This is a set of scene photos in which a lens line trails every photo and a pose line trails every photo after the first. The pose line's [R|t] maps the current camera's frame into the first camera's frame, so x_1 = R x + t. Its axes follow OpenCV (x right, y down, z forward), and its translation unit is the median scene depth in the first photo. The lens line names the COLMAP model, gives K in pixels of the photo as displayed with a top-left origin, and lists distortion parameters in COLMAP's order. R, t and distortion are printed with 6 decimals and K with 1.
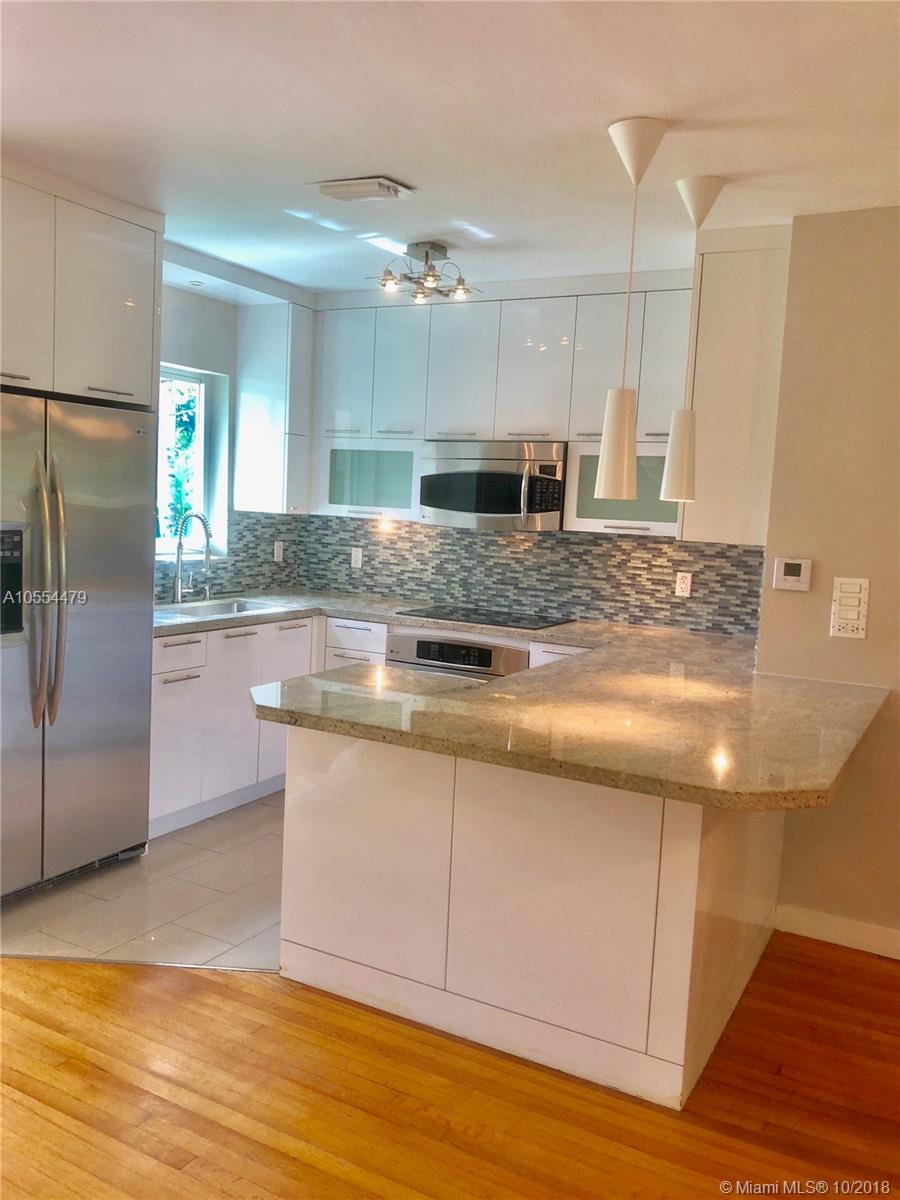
lens RADIAL K [[986.3, 0, 446.0], [0, 986.3, 600.4], [0, 0, 1]] dist [0.068662, -0.158082]
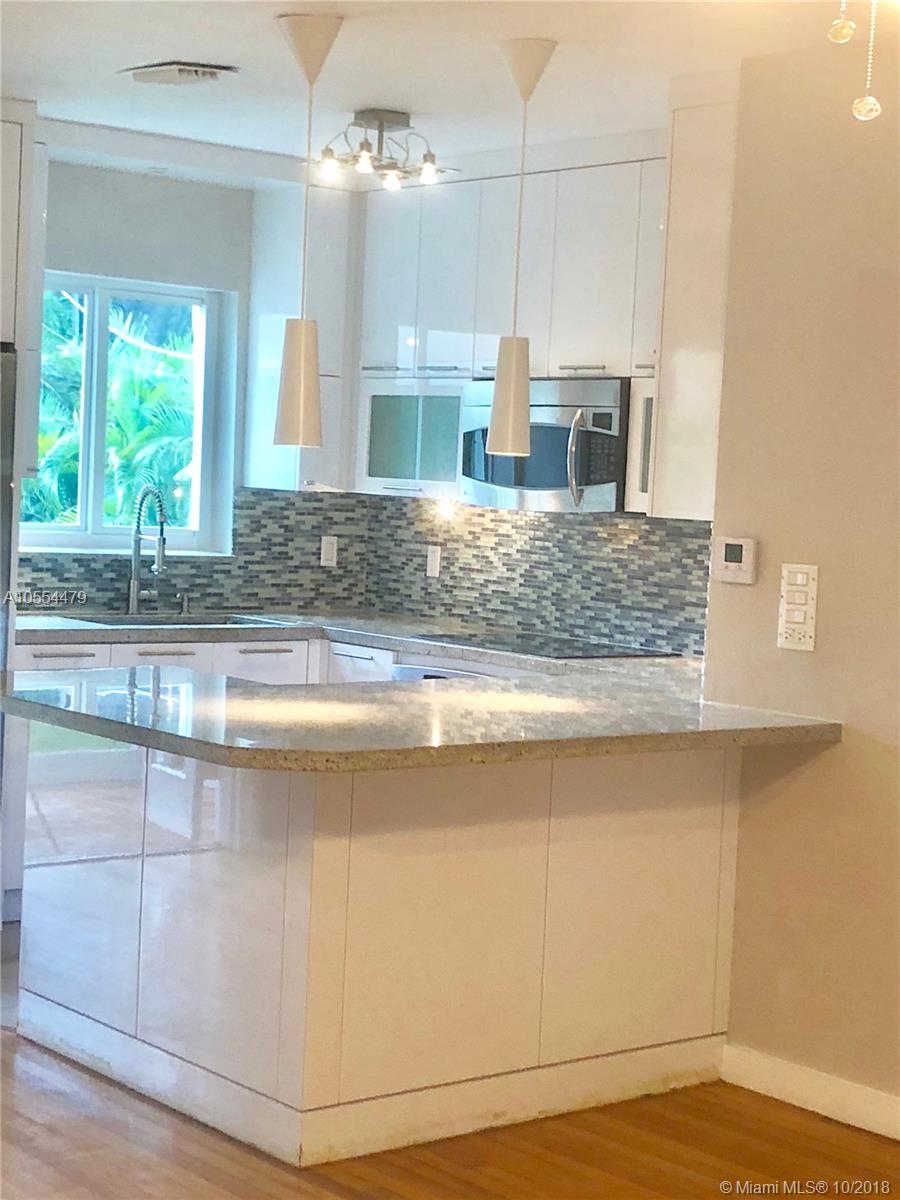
lens RADIAL K [[2193.8, 0, 513.7], [0, 2193.8, 584.3], [0, 0, 1]] dist [0.065314, 0.000000]
pose [[0.933050, 0.015082, -0.359430, 0.533014], [-0.040020, 0.997271, -0.062042, 0.065642], [0.357513, 0.072273, 0.931107, -0.352692]]
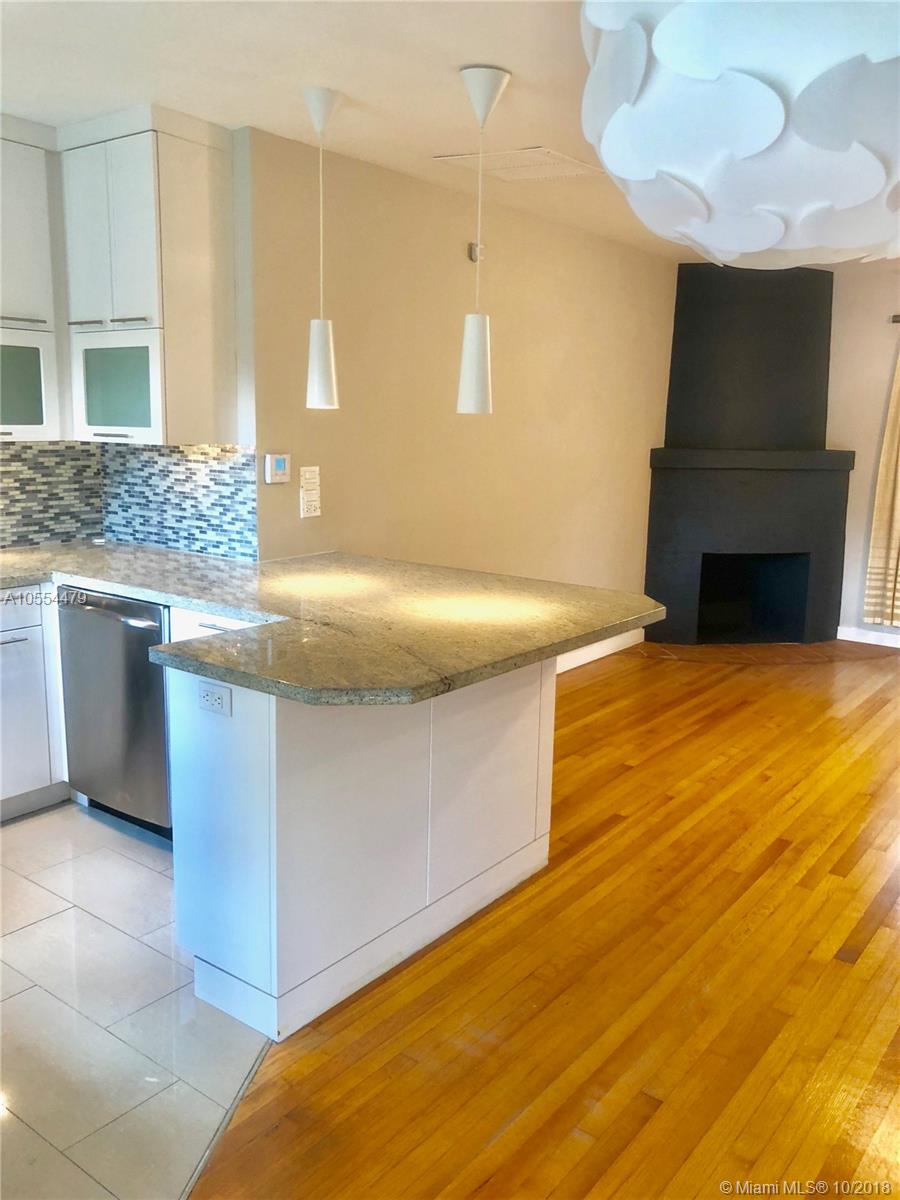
lens RADIAL K [[986.3, 0, 444.2], [0, 986.3, 590.2], [0, 0, 1]] dist [0.068662, -0.158082]
pose [[0.149245, -0.219855, 0.964049, -0.512604], [0.091040, 0.973882, 0.208004, -0.075347], [-0.984600, 0.056723, 0.165363, 0.449333]]
